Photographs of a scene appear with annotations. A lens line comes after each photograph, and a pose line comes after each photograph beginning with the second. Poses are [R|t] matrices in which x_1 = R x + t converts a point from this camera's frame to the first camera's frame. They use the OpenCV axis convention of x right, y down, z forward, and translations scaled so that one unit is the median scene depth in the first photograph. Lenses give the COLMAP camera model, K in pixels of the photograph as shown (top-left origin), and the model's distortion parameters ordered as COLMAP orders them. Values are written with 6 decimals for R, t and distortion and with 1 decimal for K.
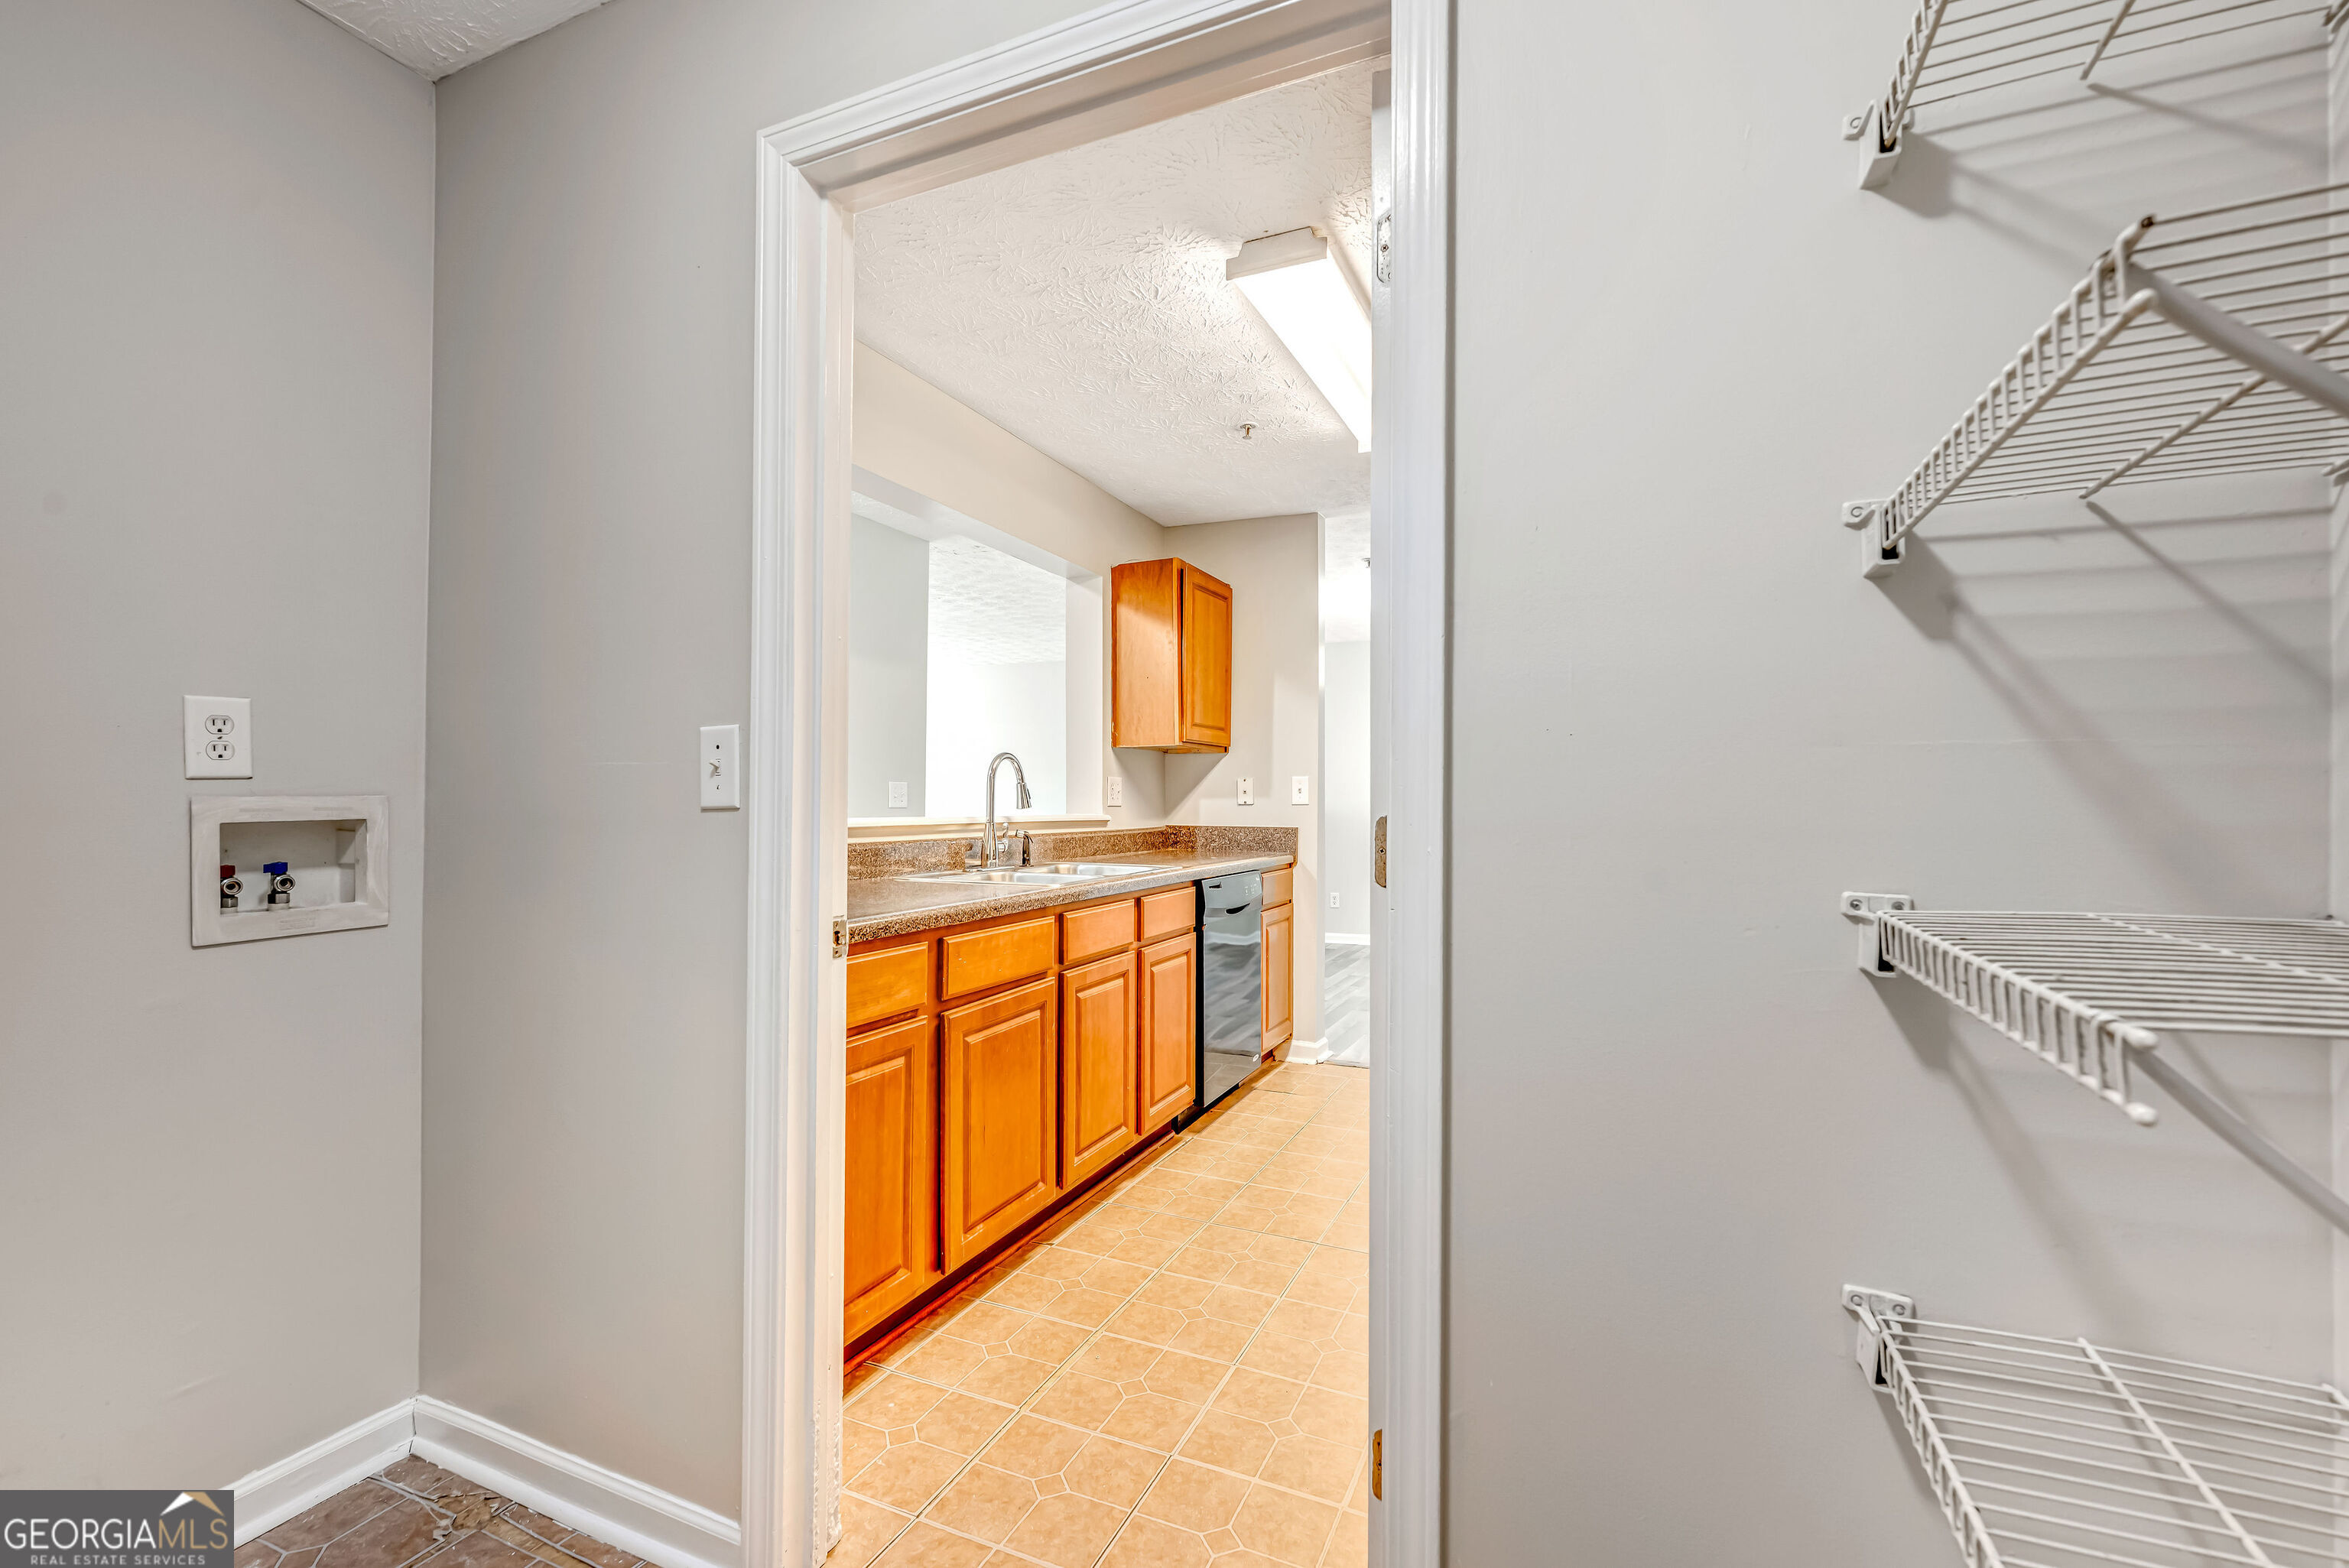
lens RADIAL K [[1034.7, 0, 1174.5], [0, 1034.7, 784.0], [0, 0, 1]] dist [0.015058, -0.000656]
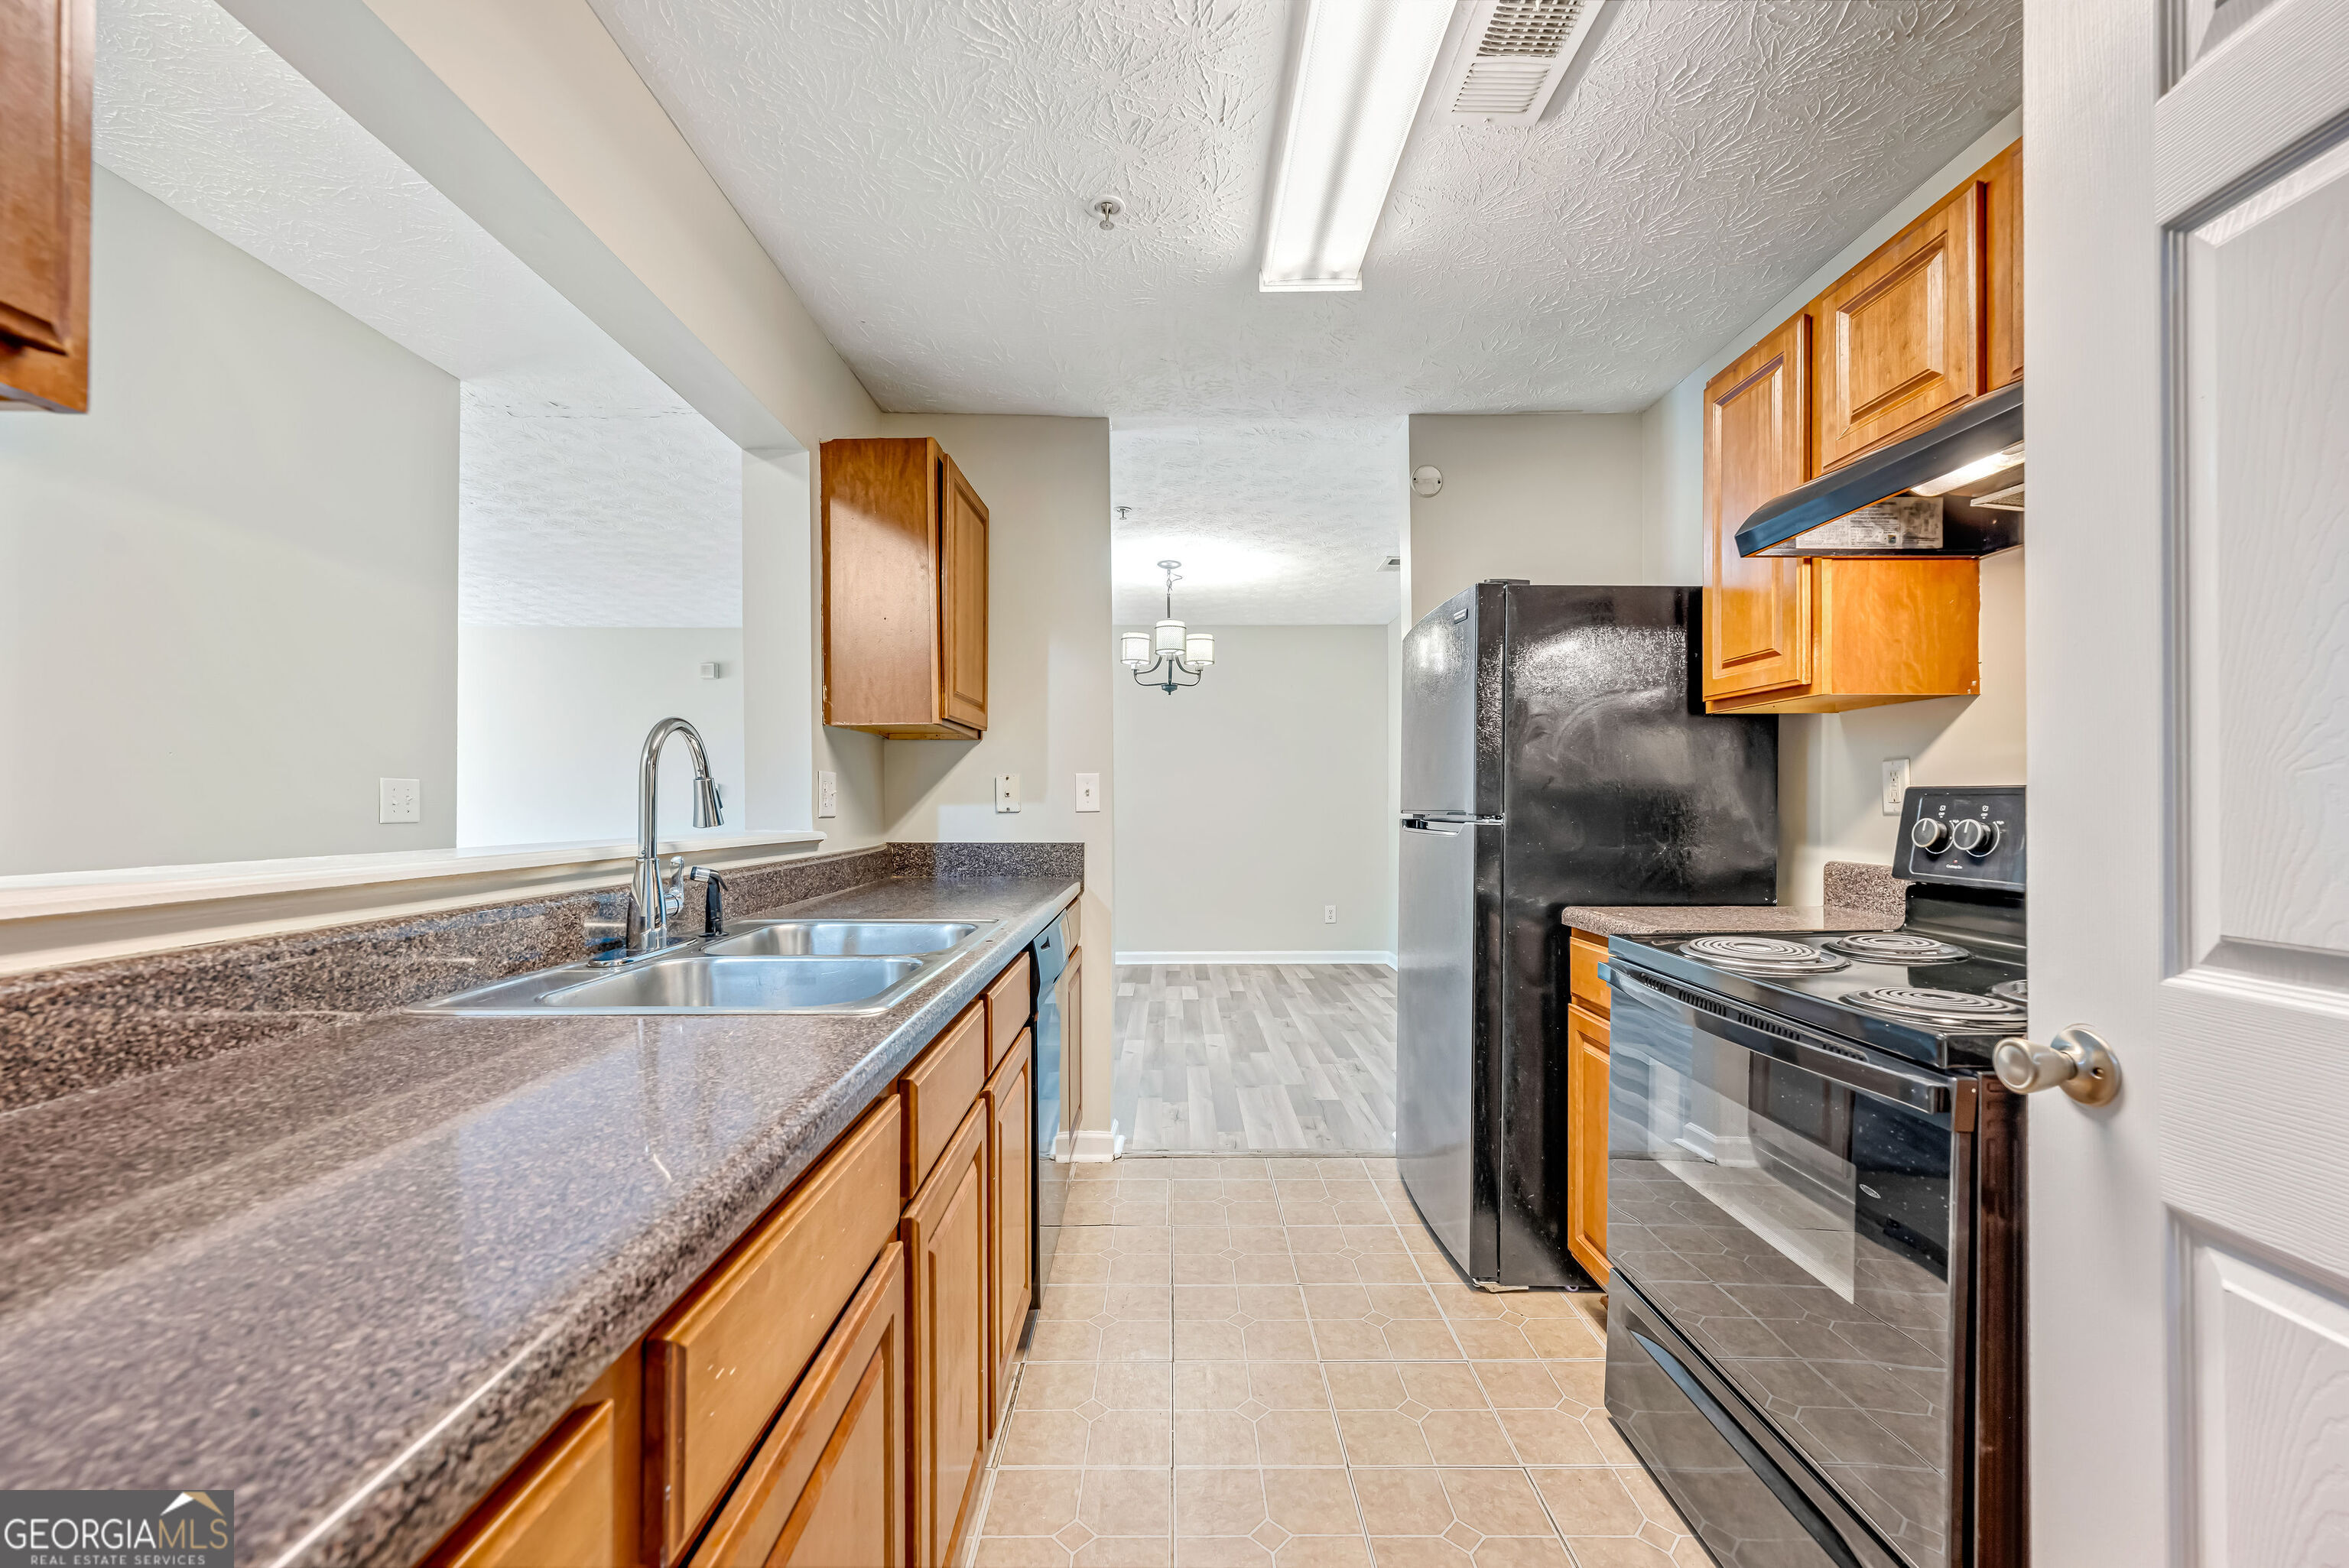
lens RADIAL K [[952.4, 0, 1194.2], [0, 952.4, 795.4], [0, 0, 1]] dist [0.001233, -0.000522]
pose [[0.903231, -0.002205, 0.429150, -0.104332], [-0.001371, 0.999967, 0.008023, 0.002872], [-0.429153, -0.007835, 0.903198, 0.364934]]
